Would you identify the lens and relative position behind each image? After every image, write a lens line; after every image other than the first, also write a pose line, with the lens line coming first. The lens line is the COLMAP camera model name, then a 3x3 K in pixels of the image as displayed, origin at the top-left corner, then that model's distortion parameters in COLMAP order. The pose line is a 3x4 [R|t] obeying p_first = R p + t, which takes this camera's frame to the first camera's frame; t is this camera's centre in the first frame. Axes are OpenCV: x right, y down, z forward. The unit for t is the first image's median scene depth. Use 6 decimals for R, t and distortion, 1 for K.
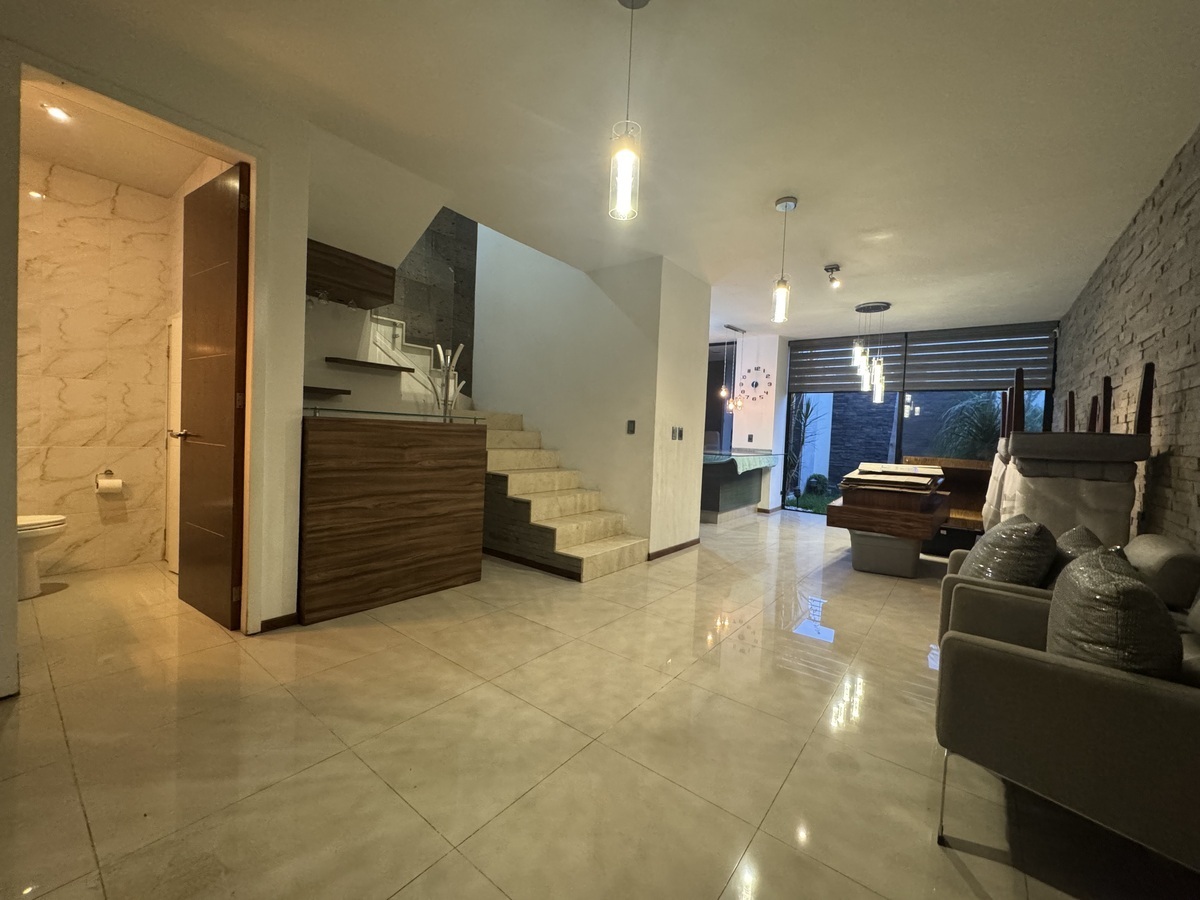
lens RADIAL K [[477.3, 0, 599.8], [0, 477.3, 445.9], [0, 0, 1]] dist [-0.000776, 0.000305]
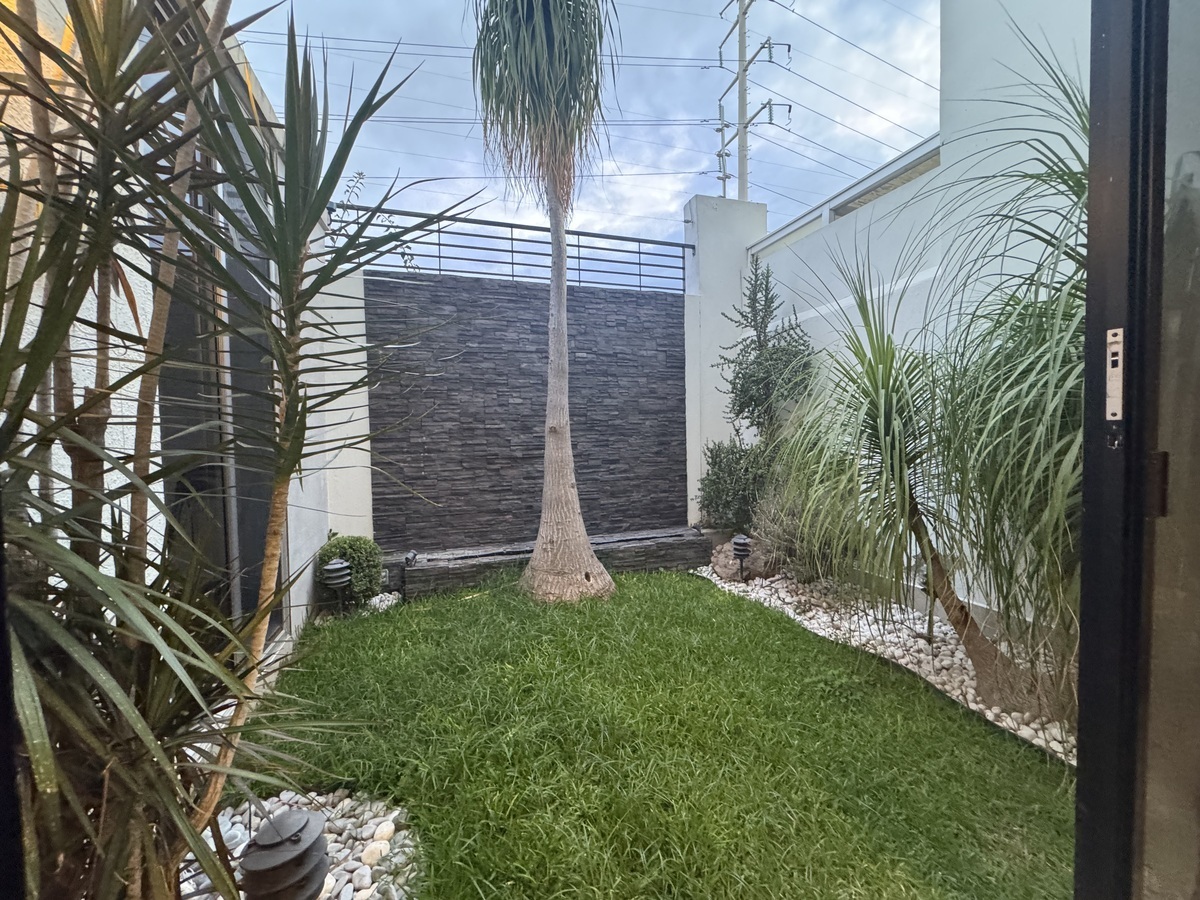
lens RADIAL K [[477.3, 0, 596.9], [0, 477.3, 450.1], [0, 0, 1]] dist [-0.000776, 0.000305]
pose [[0.547950, -0.087590, 0.831913, 0.751563], [0.066818, 0.995908, 0.060846, -0.017306], [-0.833838, 0.022246, 0.551561, 1.780957]]
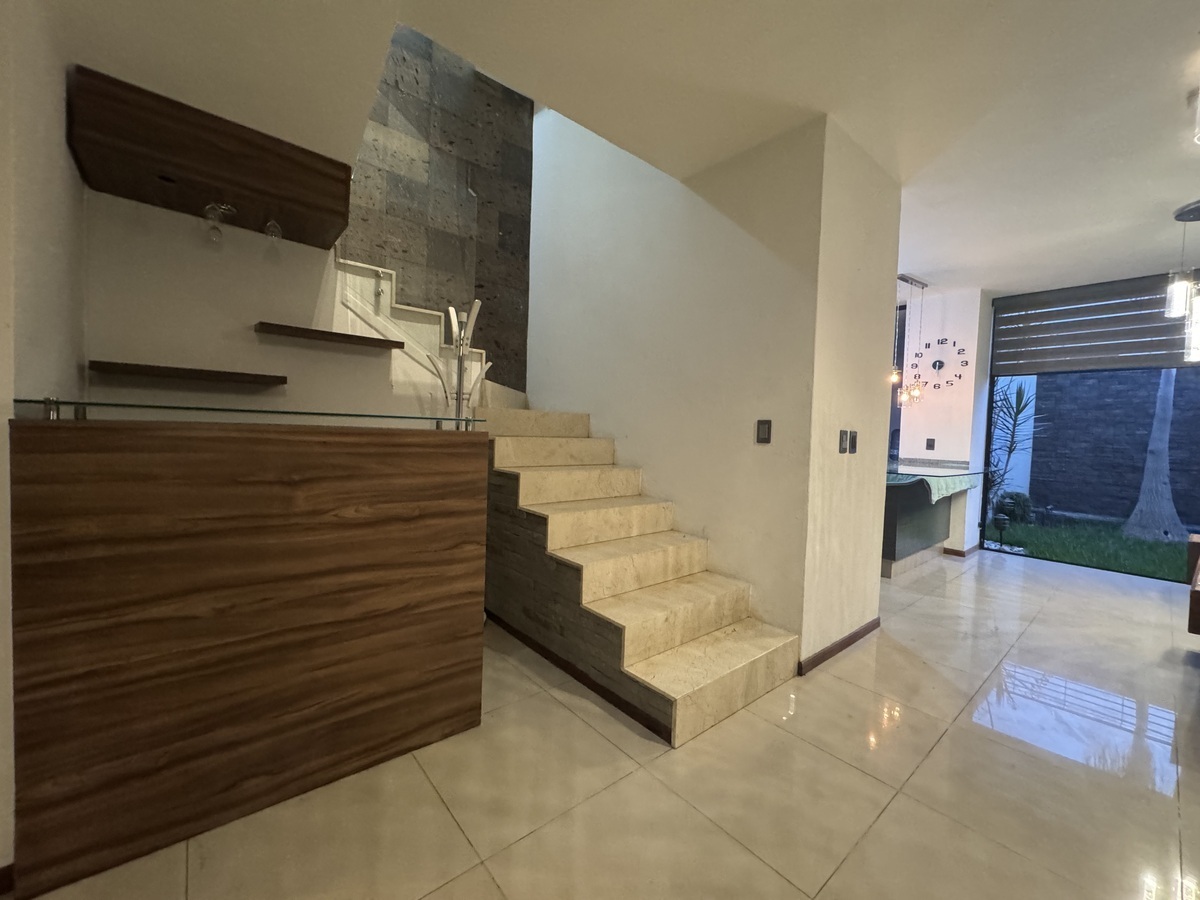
lens RADIAL K [[477.3, 0, 601.1], [0, 477.3, 446.5], [0, 0, 1]] dist [-0.000776, 0.000305]
pose [[0.978434, -0.003051, -0.206538, -0.006876], [0.002497, 0.999993, -0.002945, -0.022564], [0.206545, 0.002365, 0.978434, 0.438040]]
